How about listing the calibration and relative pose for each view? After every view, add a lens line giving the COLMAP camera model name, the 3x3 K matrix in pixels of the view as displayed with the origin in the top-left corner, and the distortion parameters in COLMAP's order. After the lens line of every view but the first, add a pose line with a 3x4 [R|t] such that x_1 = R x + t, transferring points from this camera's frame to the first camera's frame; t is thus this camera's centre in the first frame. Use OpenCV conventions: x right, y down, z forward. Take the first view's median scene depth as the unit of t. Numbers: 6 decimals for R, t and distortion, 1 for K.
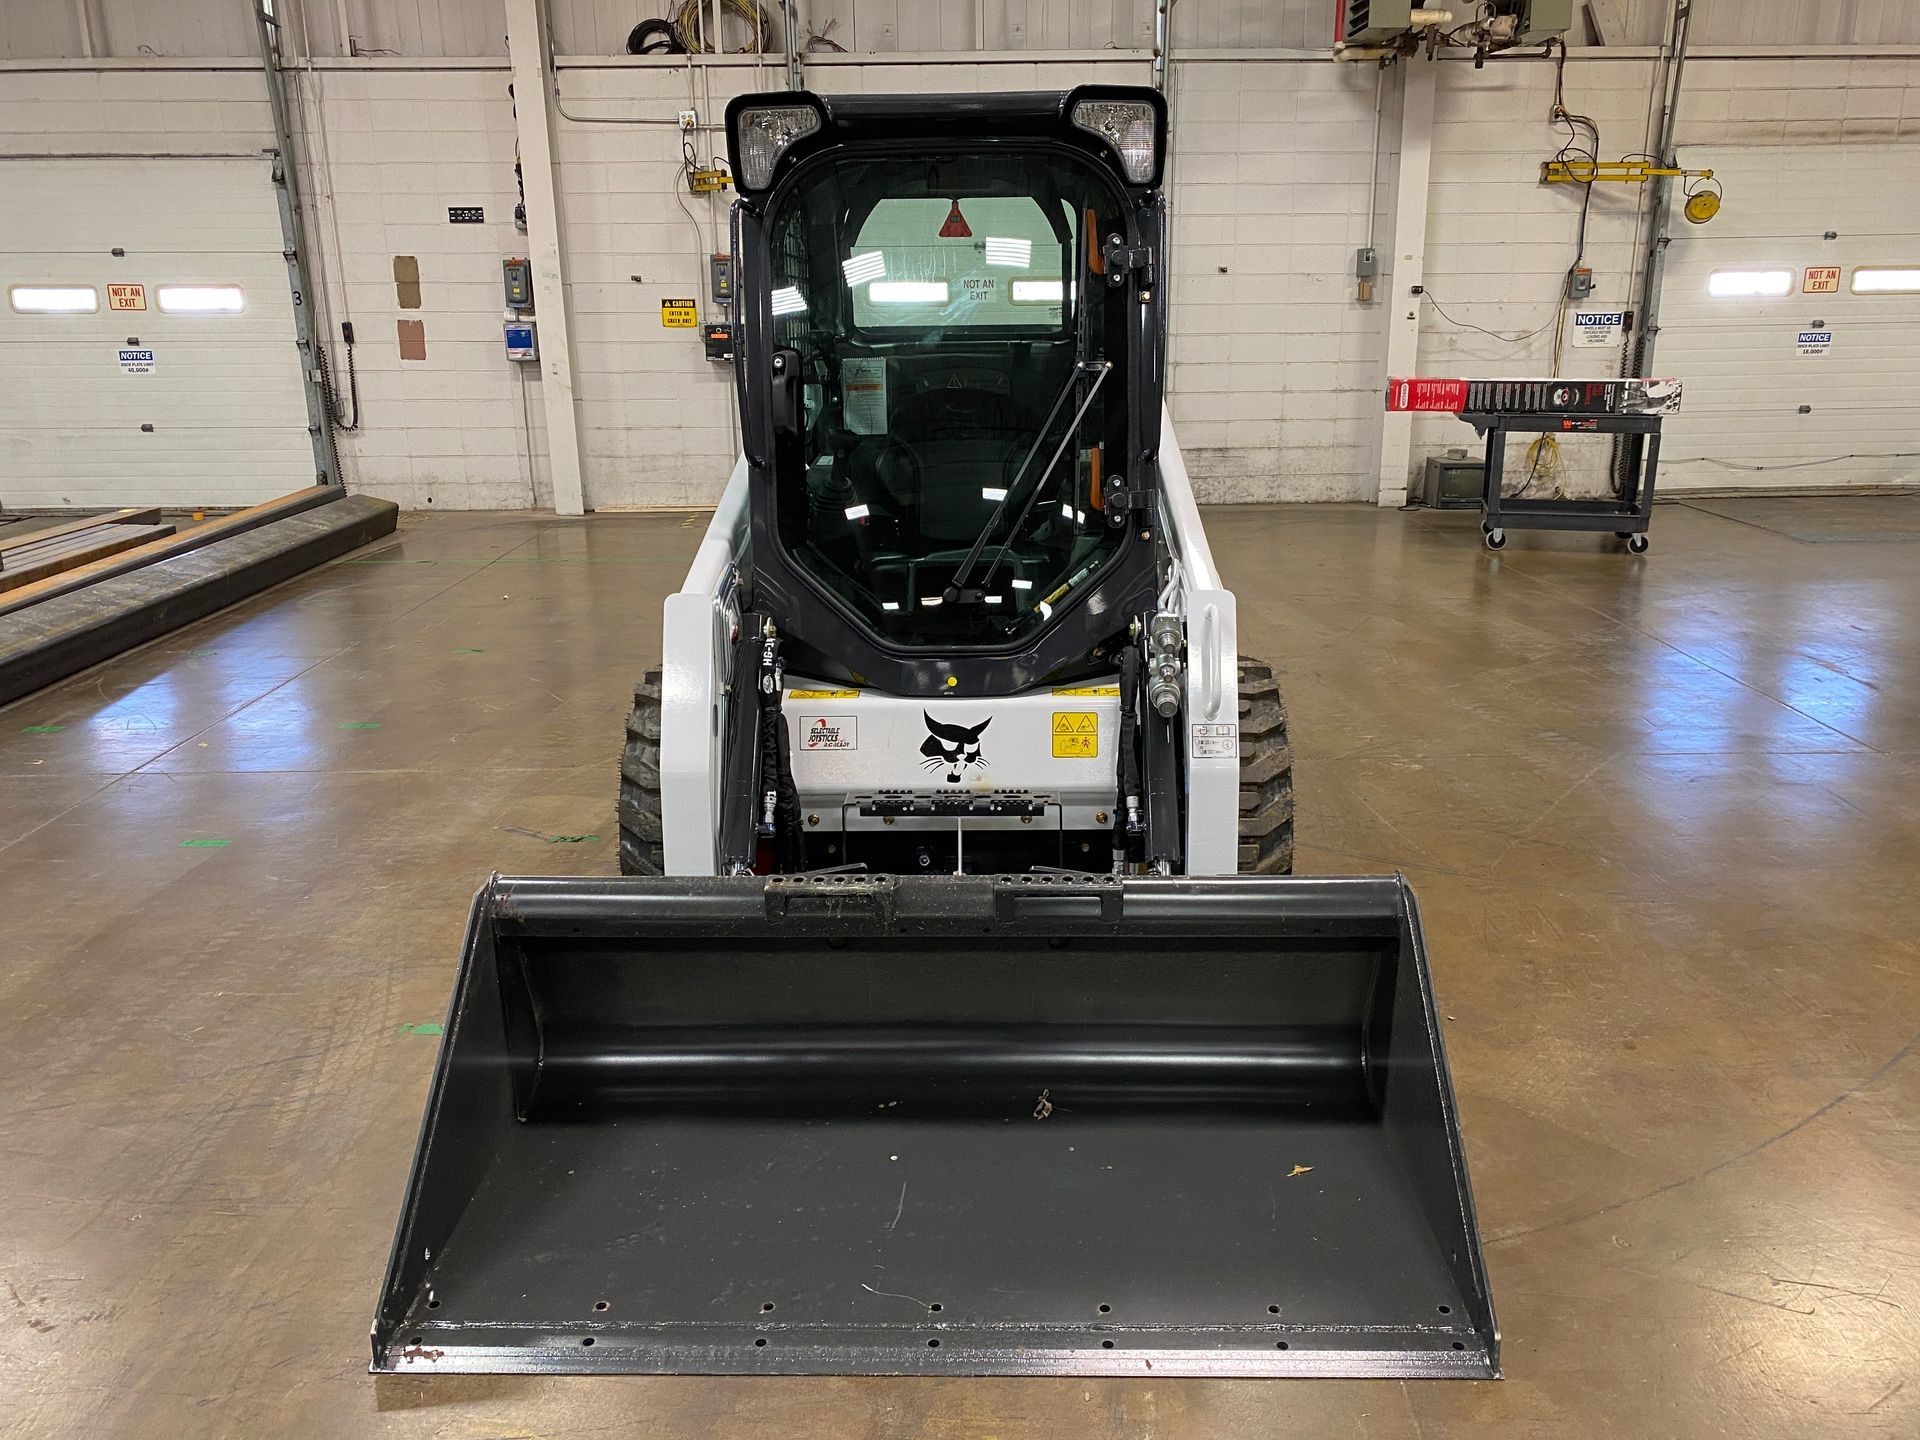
lens RADIAL K [[1464.5, 0, 971.3], [0, 1464.5, 725.0], [0, 0, 1]] dist [0.019754, -0.014088]
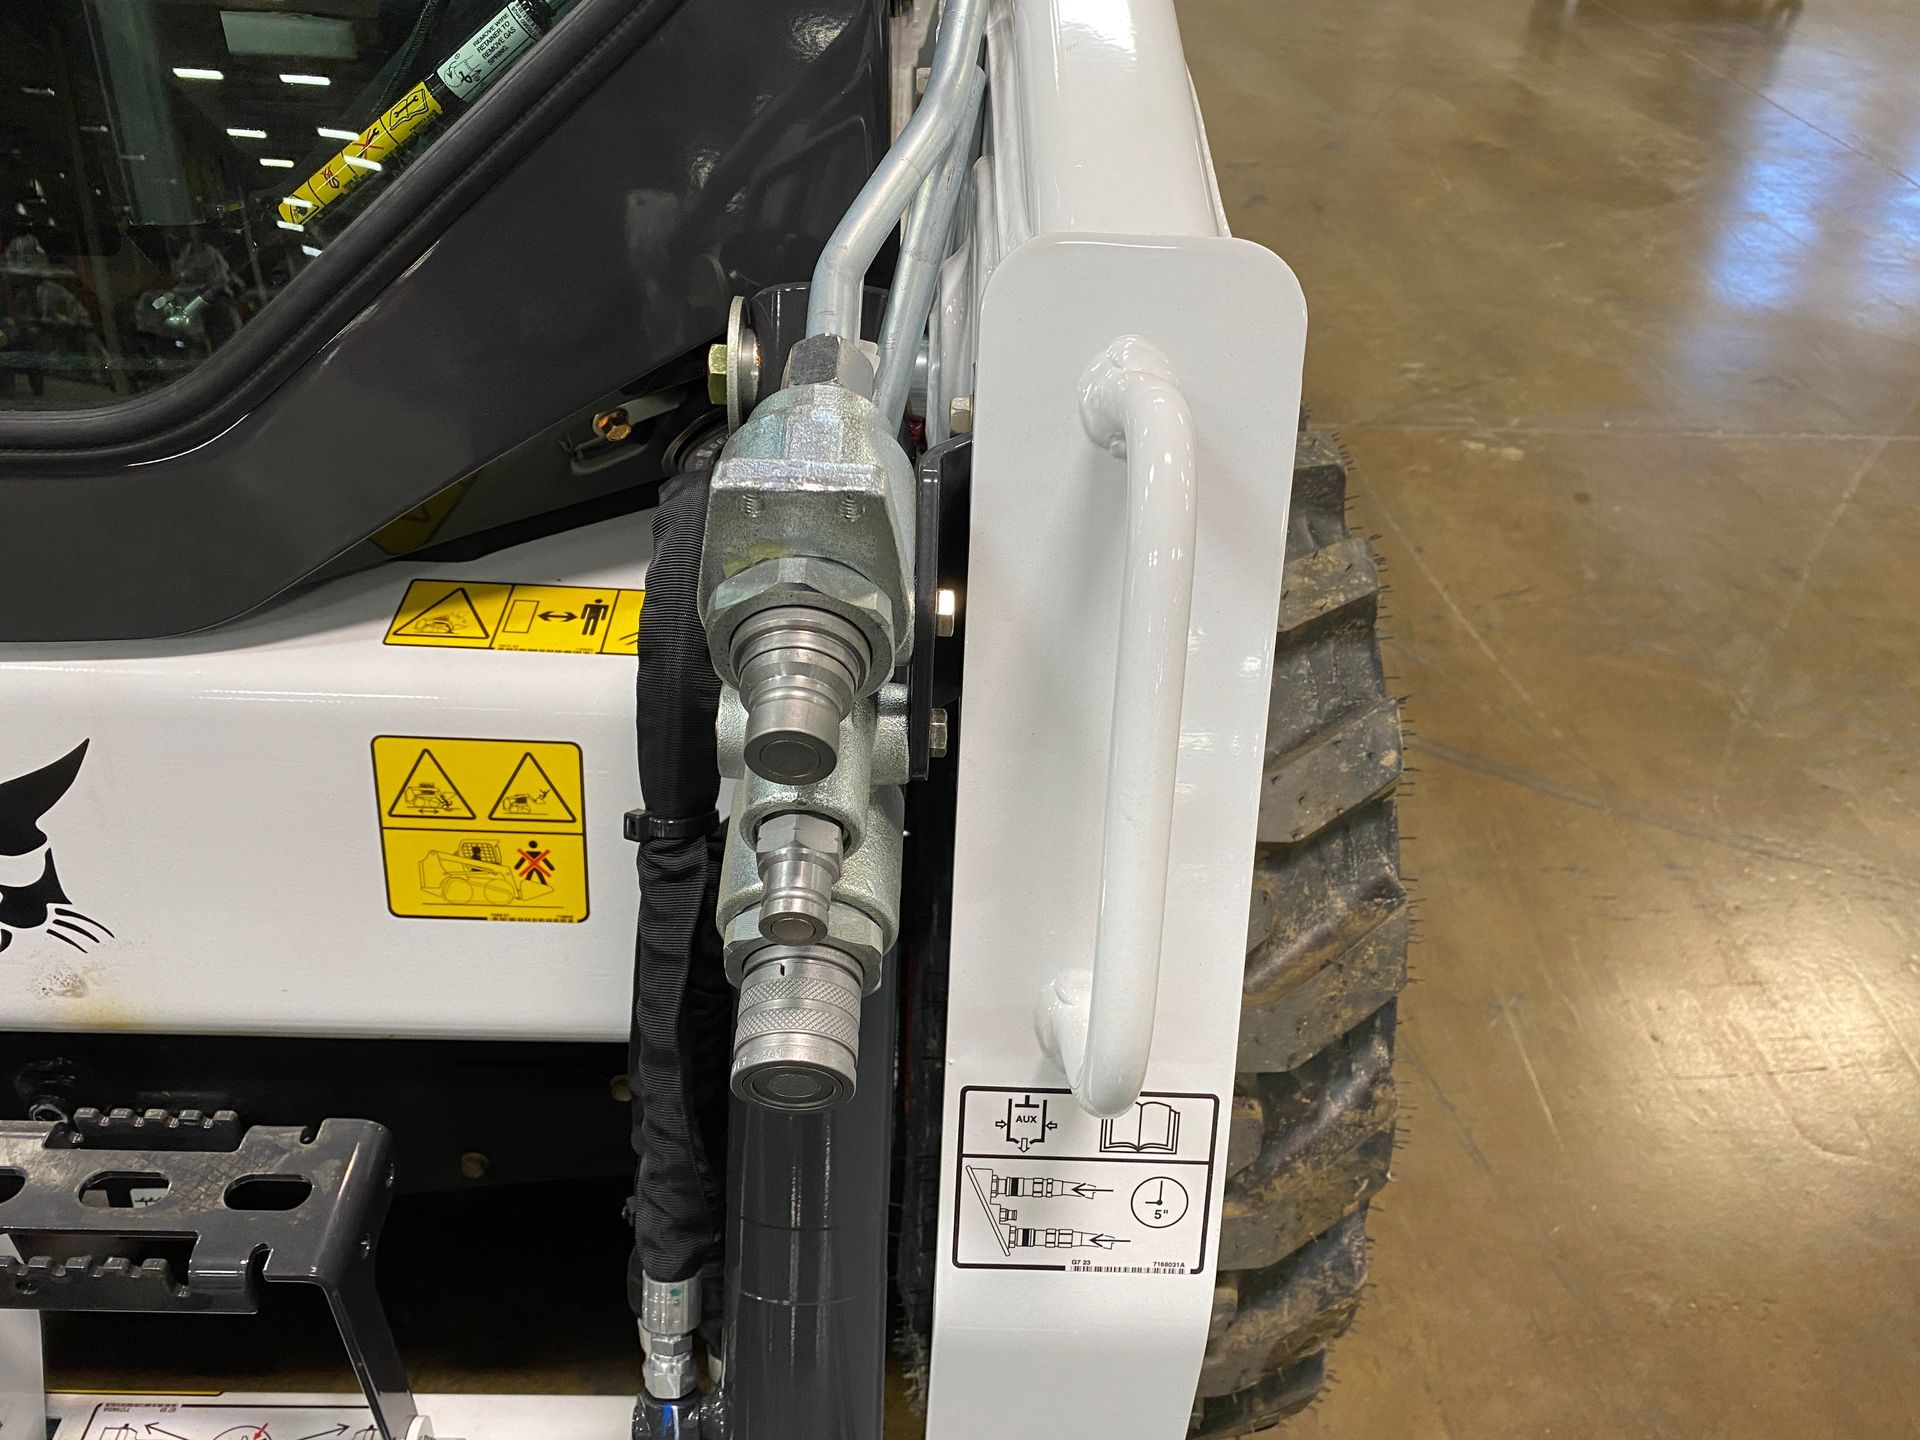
lens RADIAL K [[1464.3, 0, 972.8], [0, 1464.3, 731.5], [0, 0, 1]] dist [0.006252, -0.000678]
pose [[0.997009, 0.022242, 0.074019, 0.126169], [-0.047883, 0.929520, 0.365650, -0.090791], [-0.060670, -0.368100, 0.927805, 0.781990]]
